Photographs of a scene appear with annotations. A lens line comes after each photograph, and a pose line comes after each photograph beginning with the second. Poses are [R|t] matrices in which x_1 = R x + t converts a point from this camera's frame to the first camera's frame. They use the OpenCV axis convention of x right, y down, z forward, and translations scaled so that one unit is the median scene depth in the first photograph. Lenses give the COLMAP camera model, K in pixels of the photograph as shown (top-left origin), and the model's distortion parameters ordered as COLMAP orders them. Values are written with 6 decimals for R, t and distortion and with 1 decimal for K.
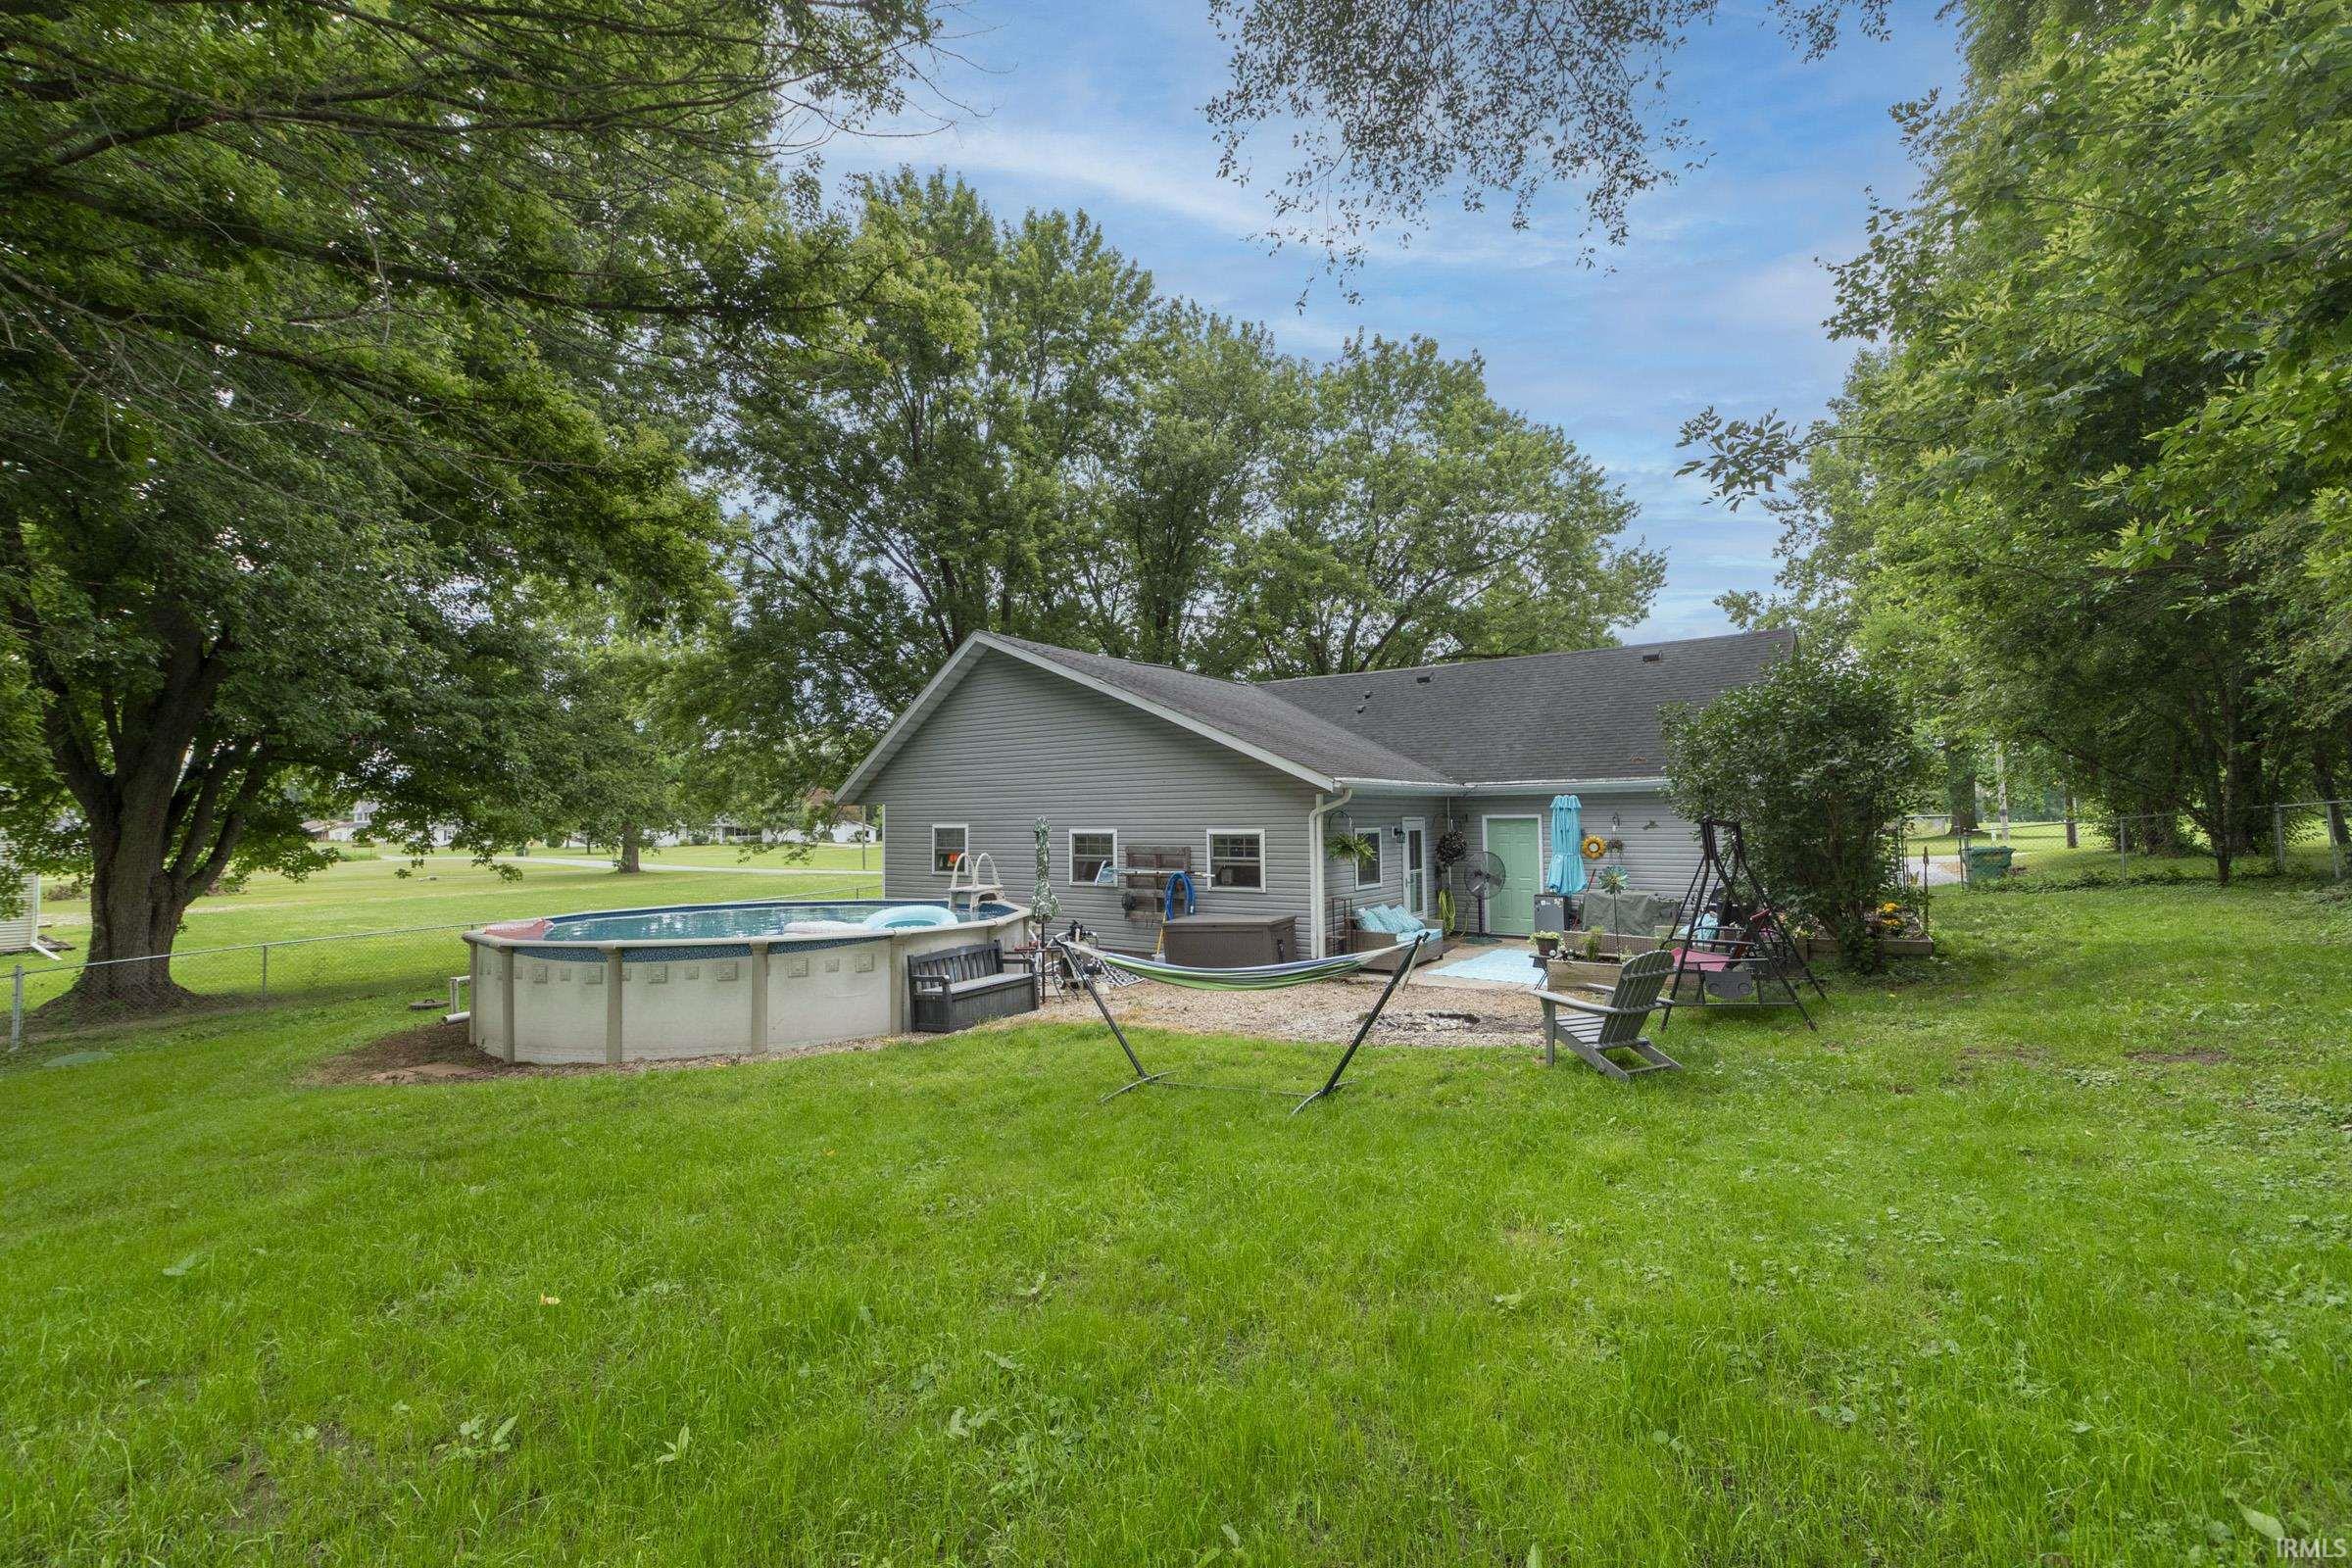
lens RADIAL K [[1051.2, 0, 1161.5], [0, 1051.2, 746.1], [0, 0, 1]] dist [-0.000209, 0.001086]
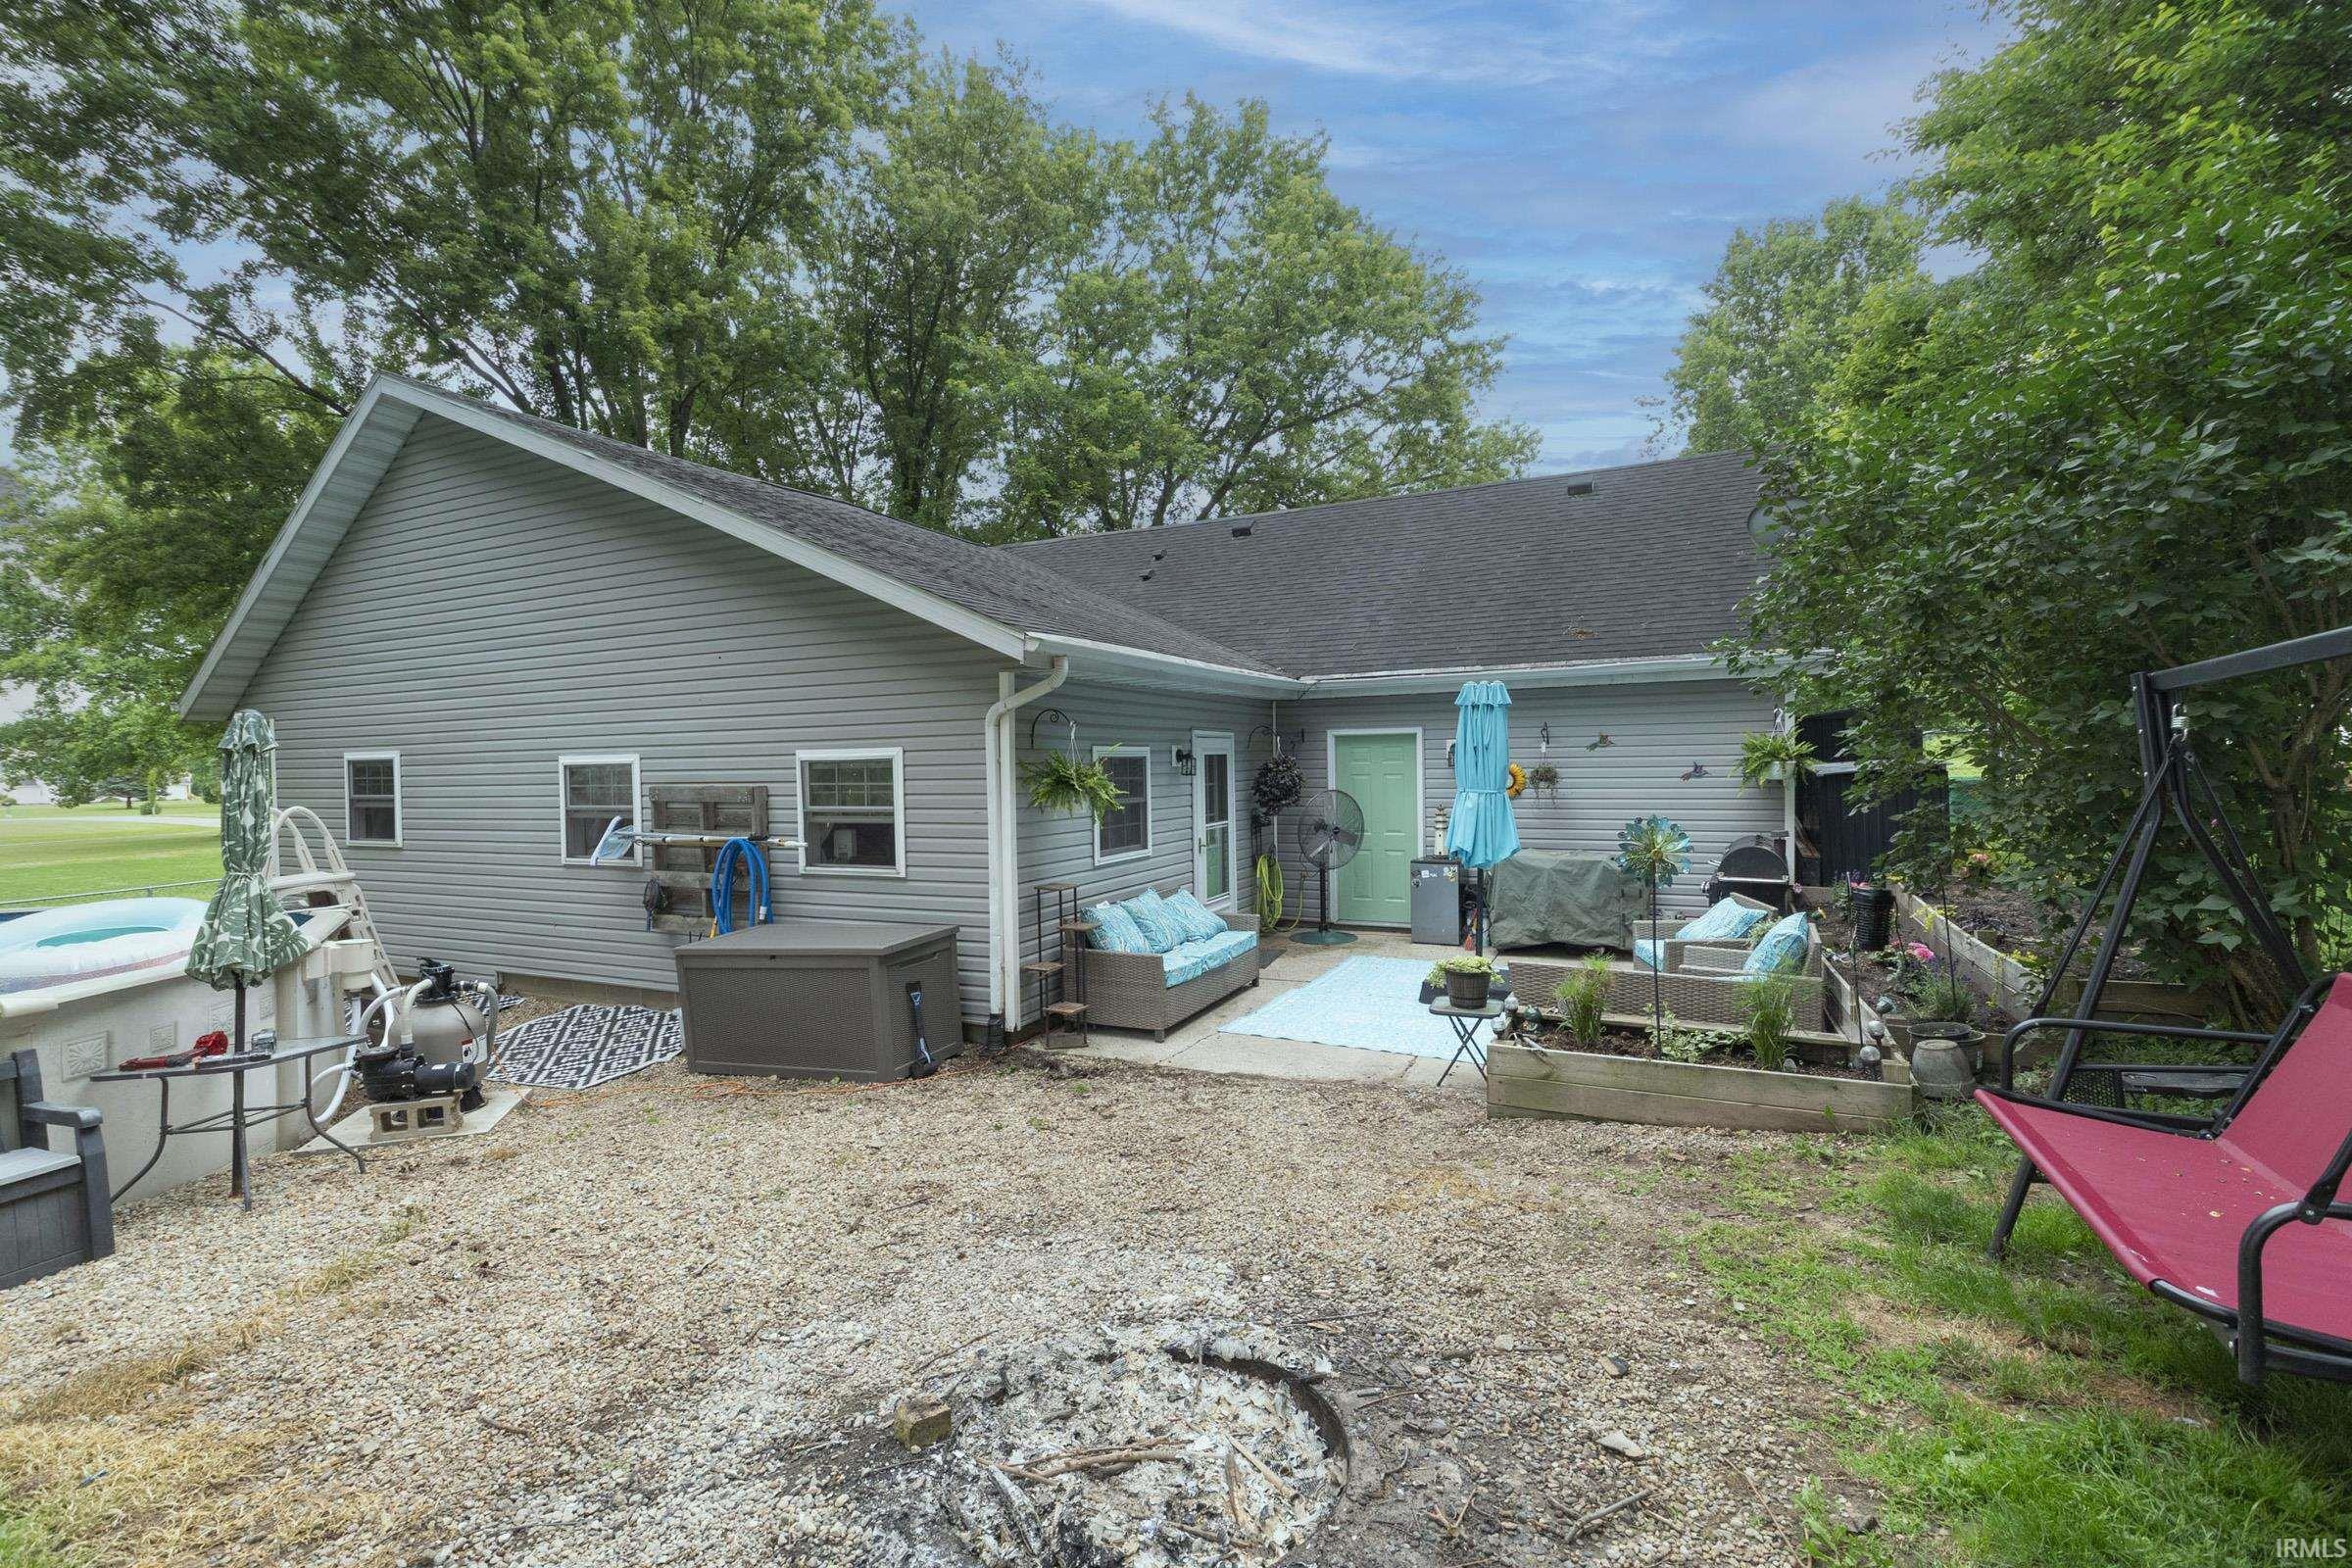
lens RADIAL K [[1051.2, 0, 1161.2], [0, 1051.2, 794.0], [0, 0, 1]] dist [-0.000209, 0.001086]
pose [[0.987520, -0.012396, 0.157003, 0.121702], [-0.003179, 0.995126, 0.098561, 0.045342], [-0.157460, -0.097830, 0.982668, 0.439979]]
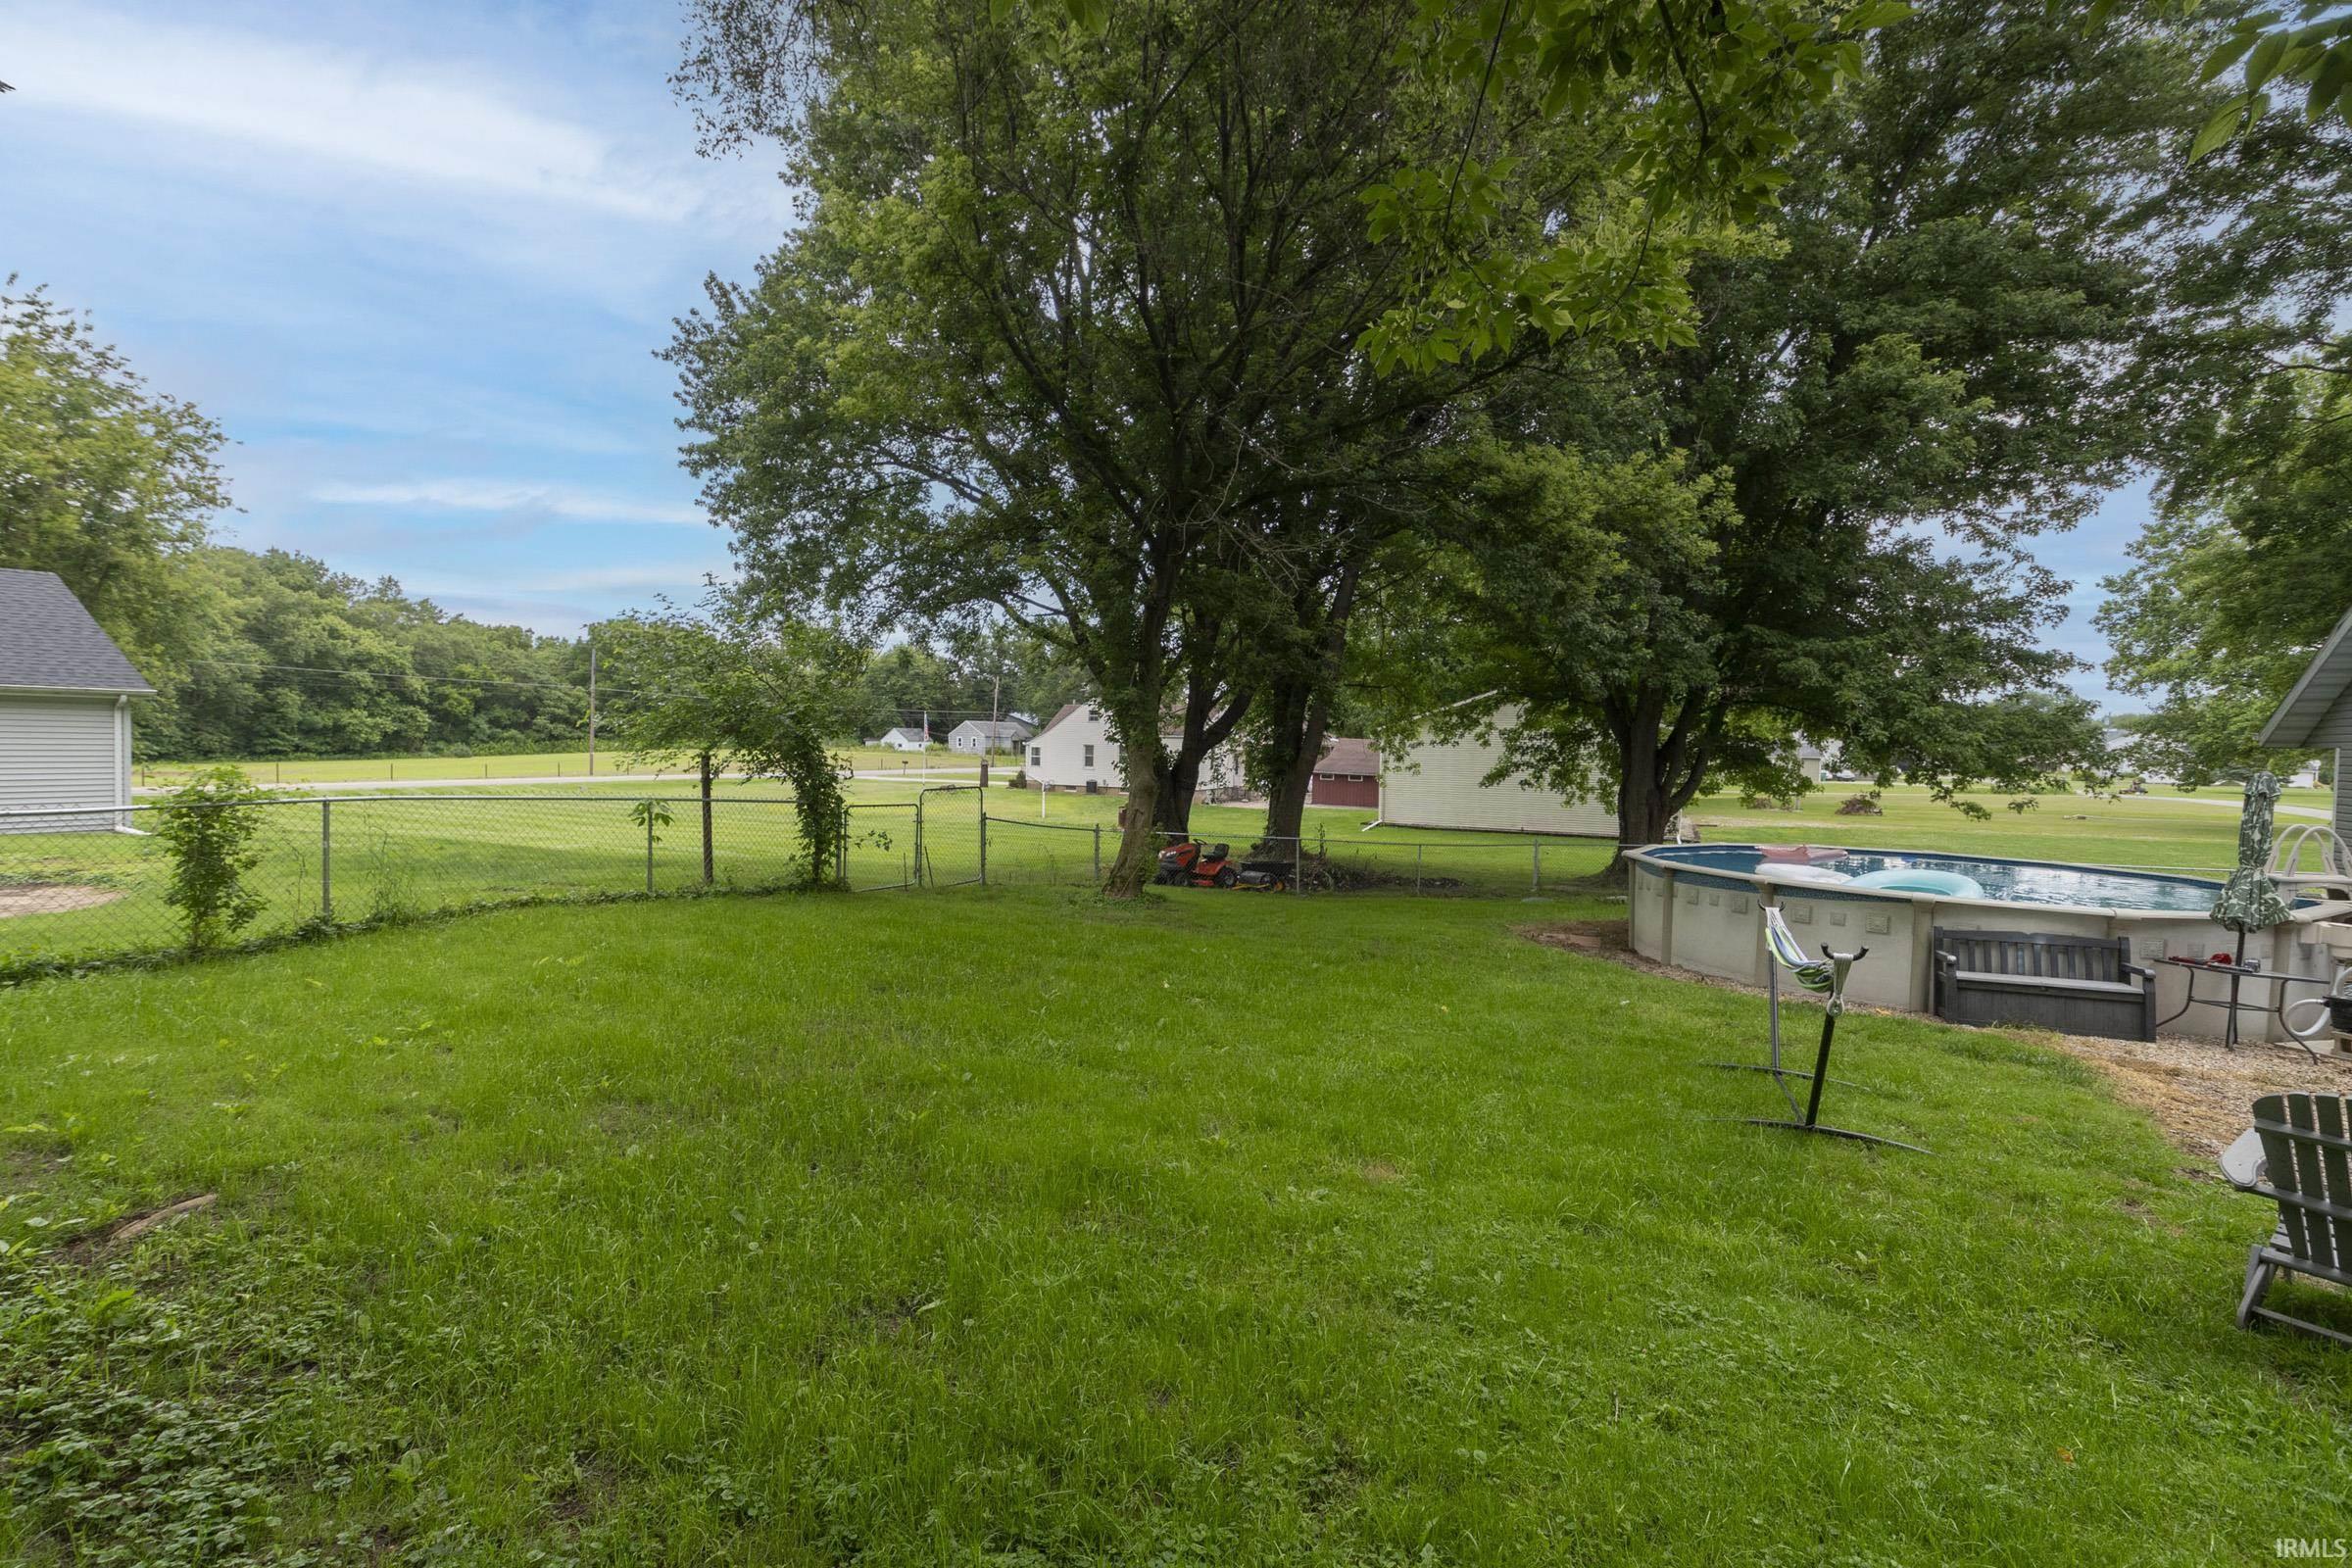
lens RADIAL K [[1051.2, 0, 1147.4], [0, 1051.2, 775.2], [0, 0, 1]] dist [-0.000209, 0.001086]
pose [[0.141089, 0.041689, -0.989119, 0.340254], [0.050320, 0.997520, 0.049221, 0.001121], [0.988717, -0.056717, 0.138641, 0.172334]]
